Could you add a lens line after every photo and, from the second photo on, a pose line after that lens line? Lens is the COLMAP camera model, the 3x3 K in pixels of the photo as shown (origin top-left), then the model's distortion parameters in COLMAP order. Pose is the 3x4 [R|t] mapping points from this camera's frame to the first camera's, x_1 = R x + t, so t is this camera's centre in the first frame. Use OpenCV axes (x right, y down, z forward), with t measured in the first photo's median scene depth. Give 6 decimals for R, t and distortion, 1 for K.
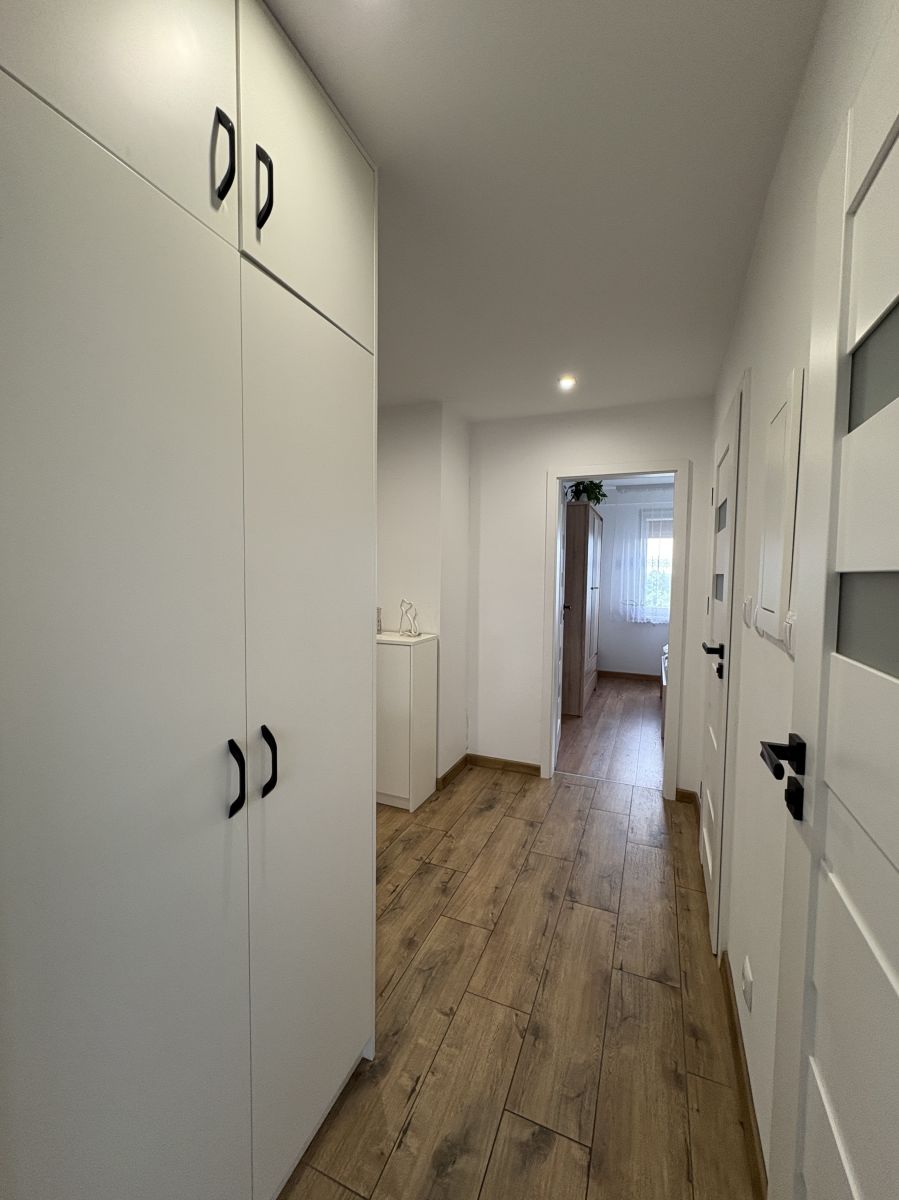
lens RADIAL K [[477.5, 0, 453.8], [0, 477.5, 598.4], [0, 0, 1]] dist [-0.000309, 0.000065]
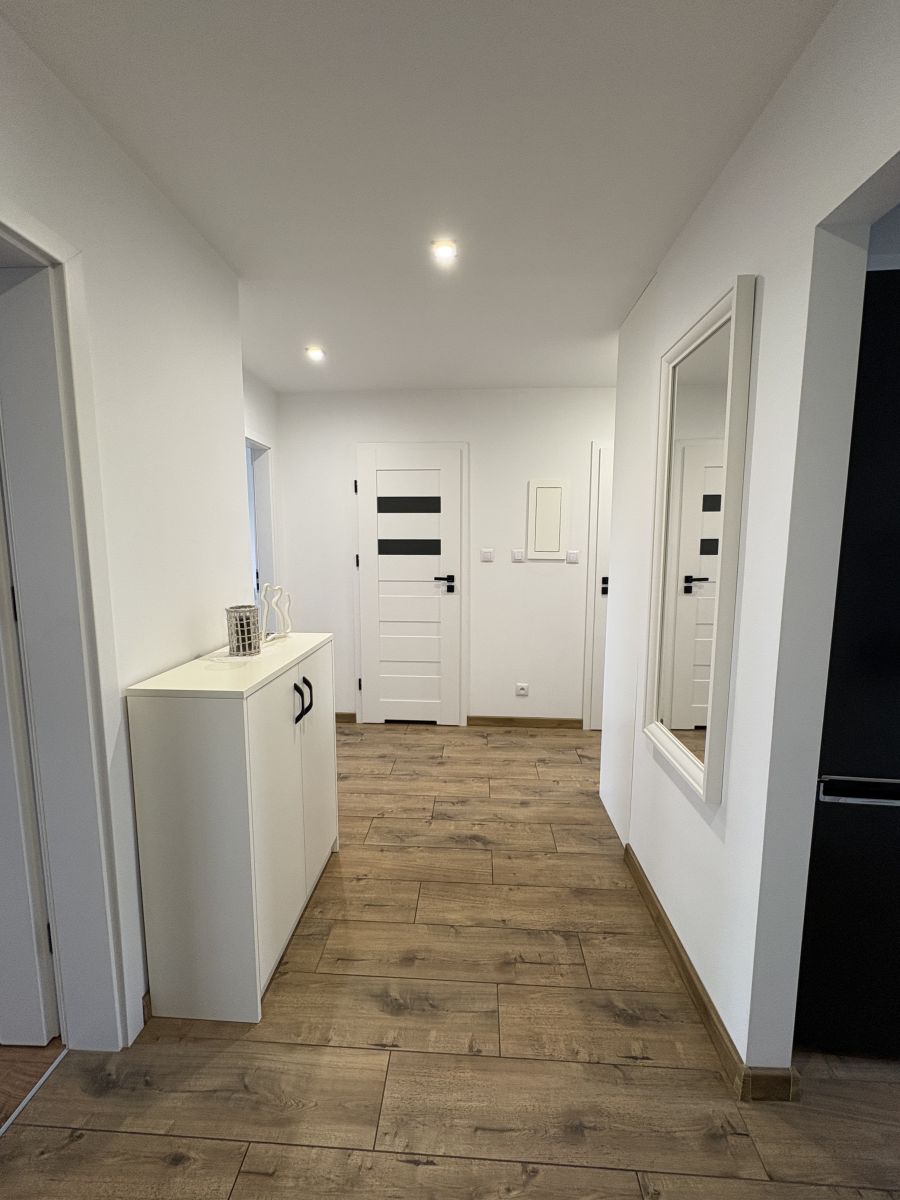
lens RADIAL K [[477.5, 0, 454.3], [0, 477.5, 598.4], [0, 0, 1]] dist [-0.000309, 0.000065]
pose [[-0.330714, -0.117151, 0.936431, -1.196592], [0.046861, 0.989003, 0.140278, -0.071843], [-0.942567, 0.090274, -0.321587, 1.508649]]
